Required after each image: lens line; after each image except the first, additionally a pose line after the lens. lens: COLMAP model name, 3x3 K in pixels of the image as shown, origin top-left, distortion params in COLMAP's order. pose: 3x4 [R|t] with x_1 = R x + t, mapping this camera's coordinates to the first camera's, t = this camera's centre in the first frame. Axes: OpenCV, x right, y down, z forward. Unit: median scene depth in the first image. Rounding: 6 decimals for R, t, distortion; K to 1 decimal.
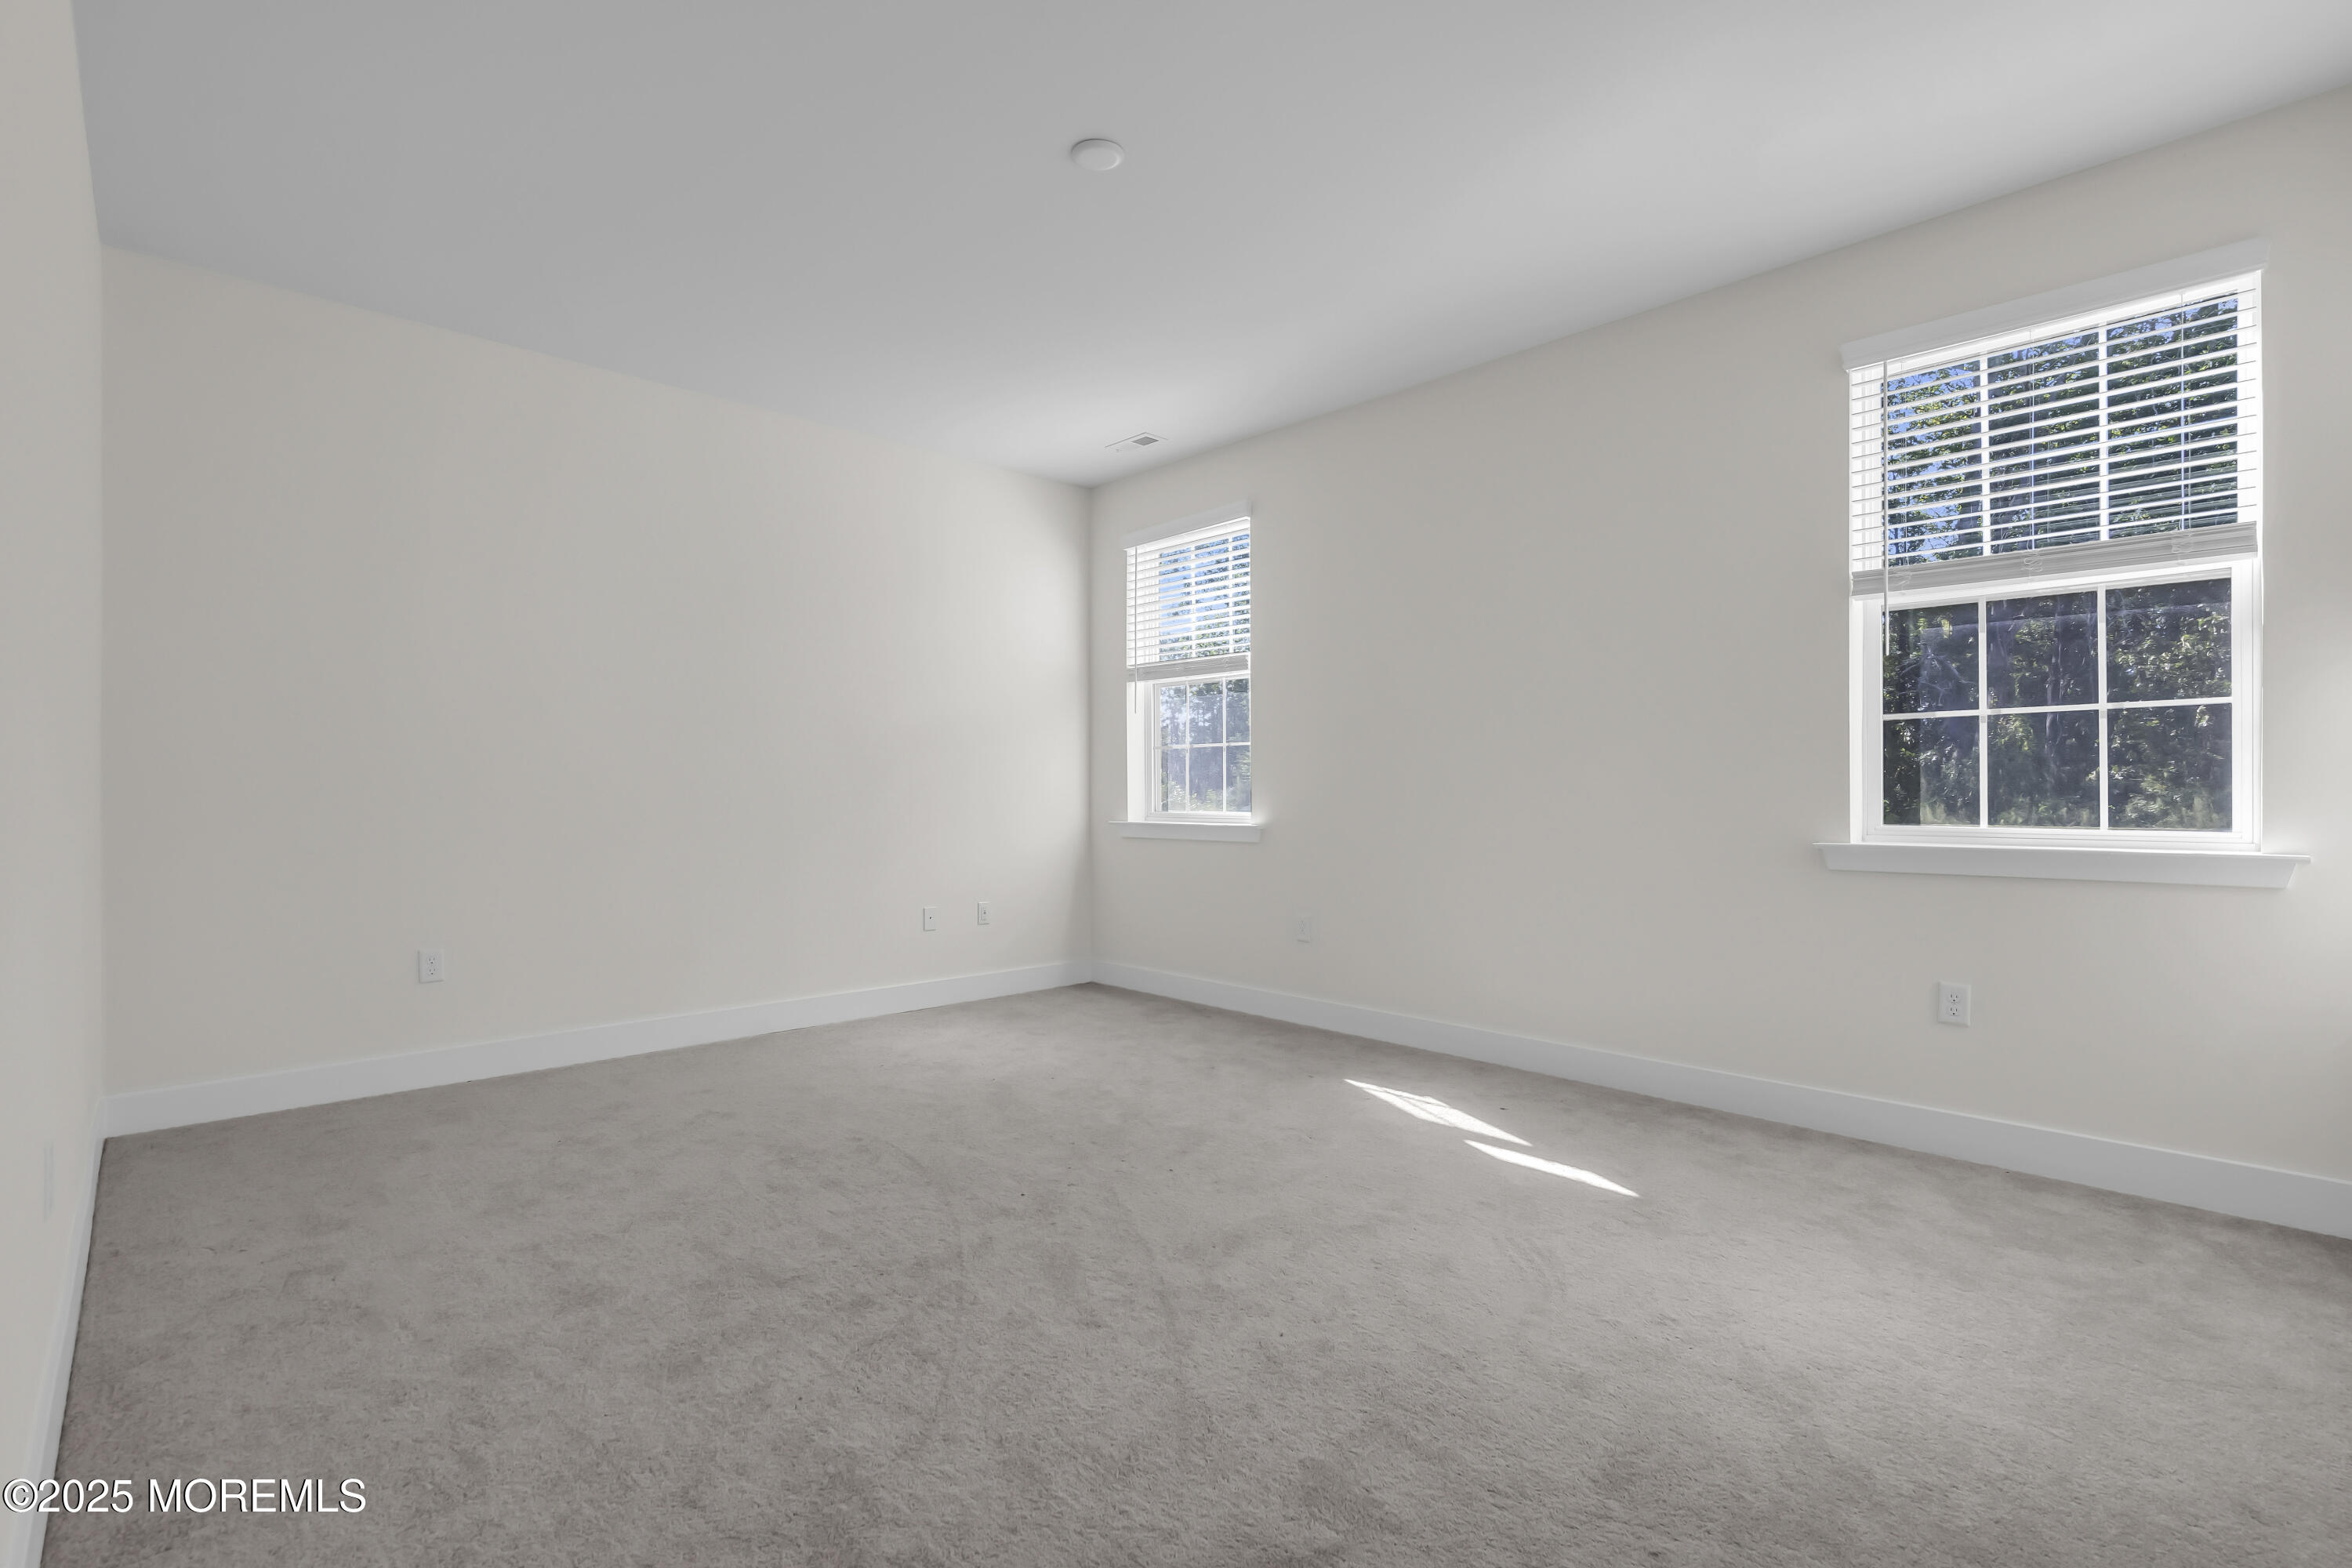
lens RADIAL K [[1022.6, 0, 1176.0], [0, 1022.6, 784.0], [0, 0, 1]] dist [-0.019146, 0.000141]
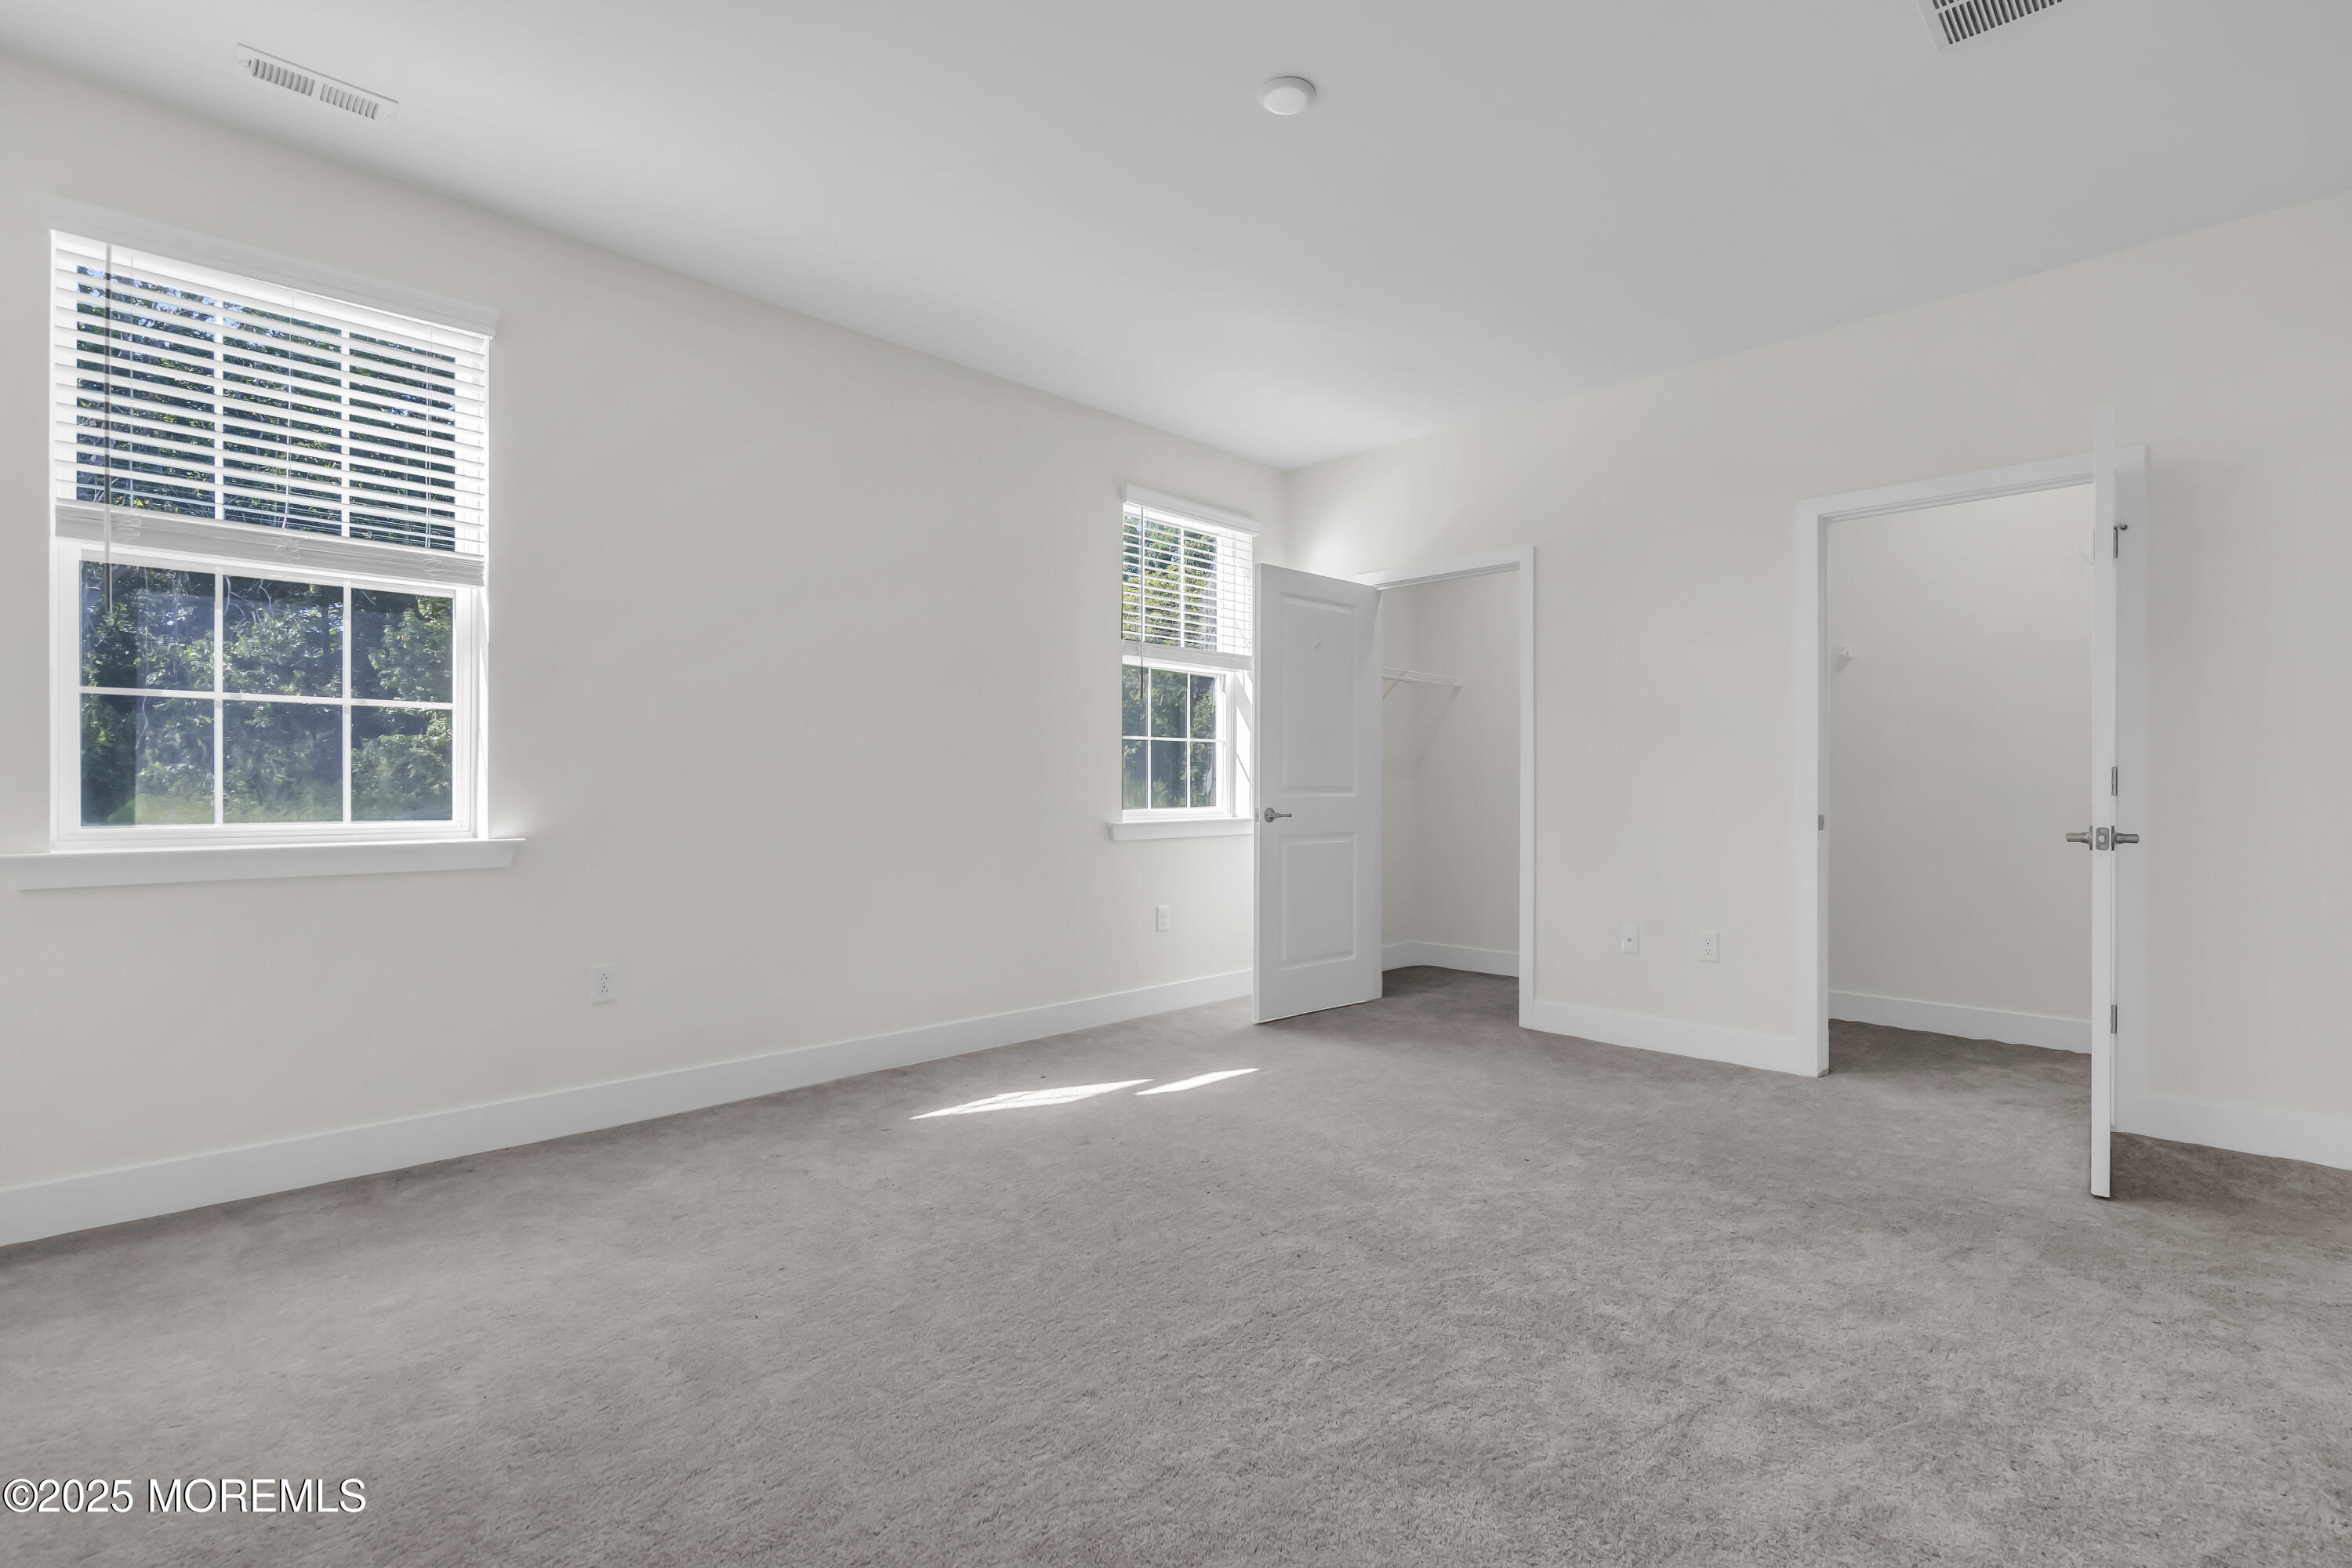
lens RADIAL K [[1067.1, 0, 1177.3], [0, 1067.1, 792.0], [0, 0, 1]] dist [-0.001773, 0.000380]
pose [[-0.025192, -0.004023, 0.999675, -0.186758], [-0.010518, 0.999938, 0.003759, 0.001351], [-0.999627, -0.010420, -0.025232, 0.200130]]
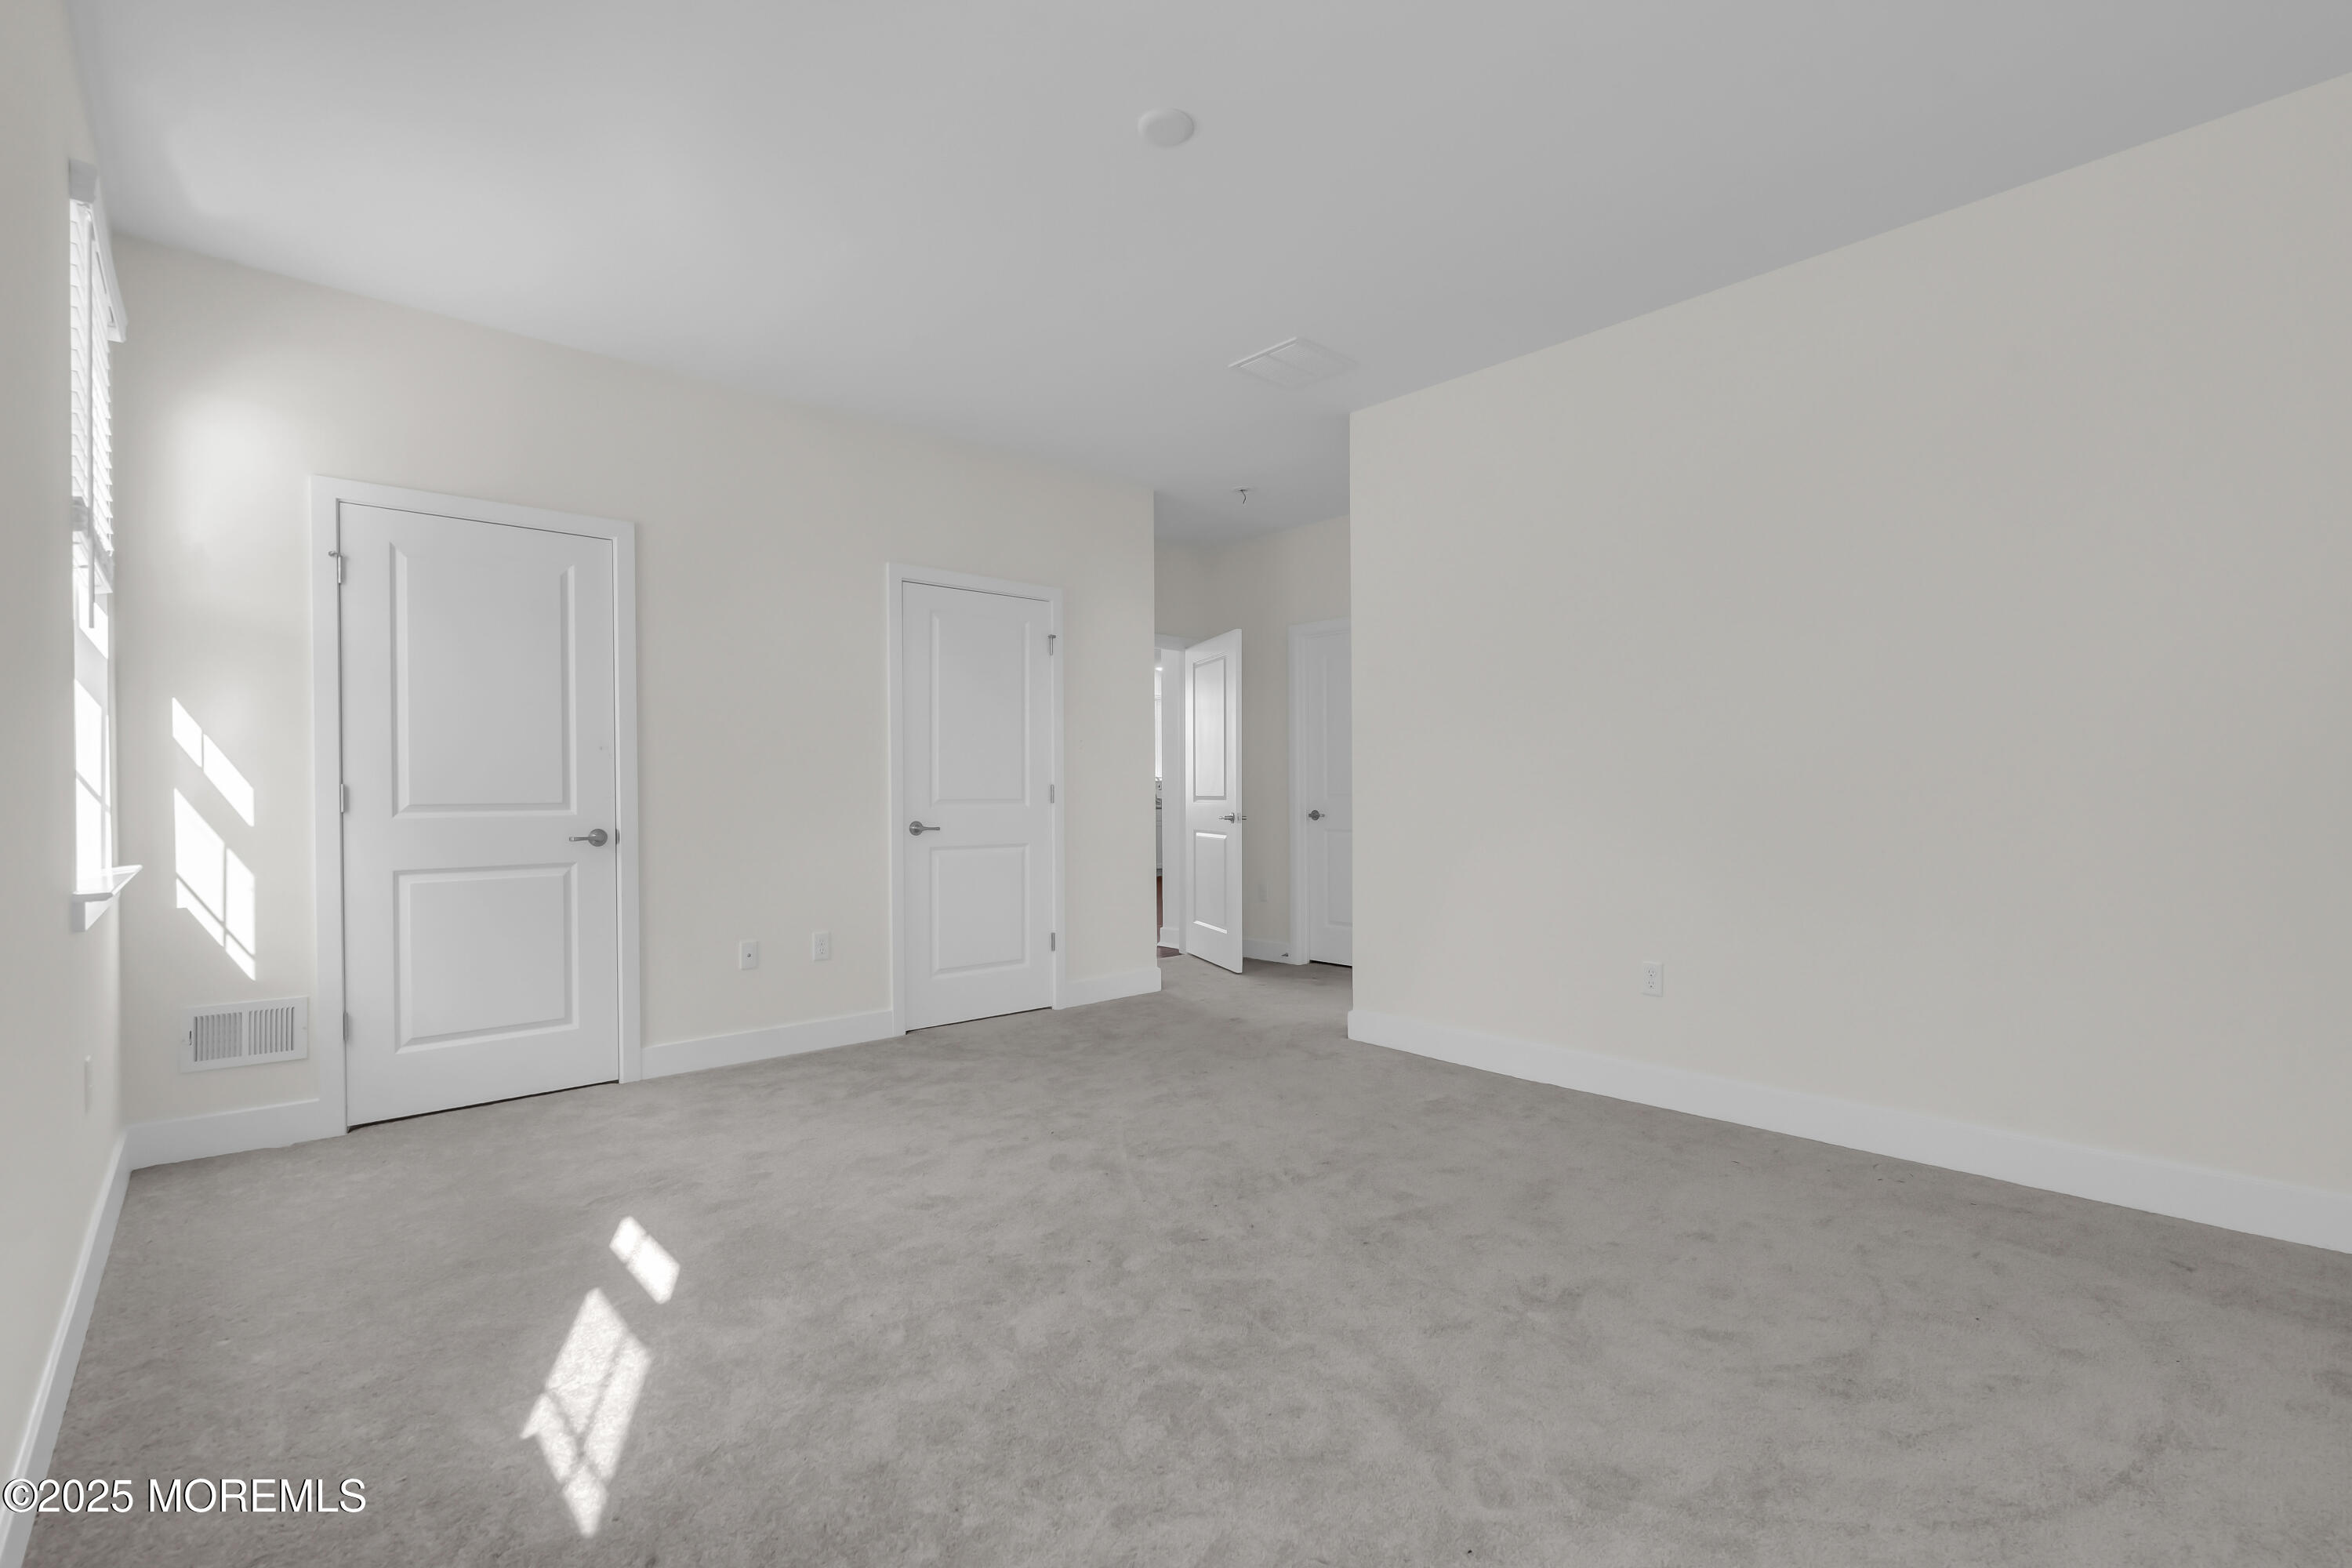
lens RADIAL K [[1022.6, 0, 1176.0], [0, 1022.6, 784.0], [0, 0, 1]] dist [-0.019146, 0.000141]
pose [[-0.999289, 0.004390, 0.037453, -0.019969], [0.003796, 0.999866, -0.015917, 0.000877], [-0.037517, -0.015764, -0.999172, 0.346436]]
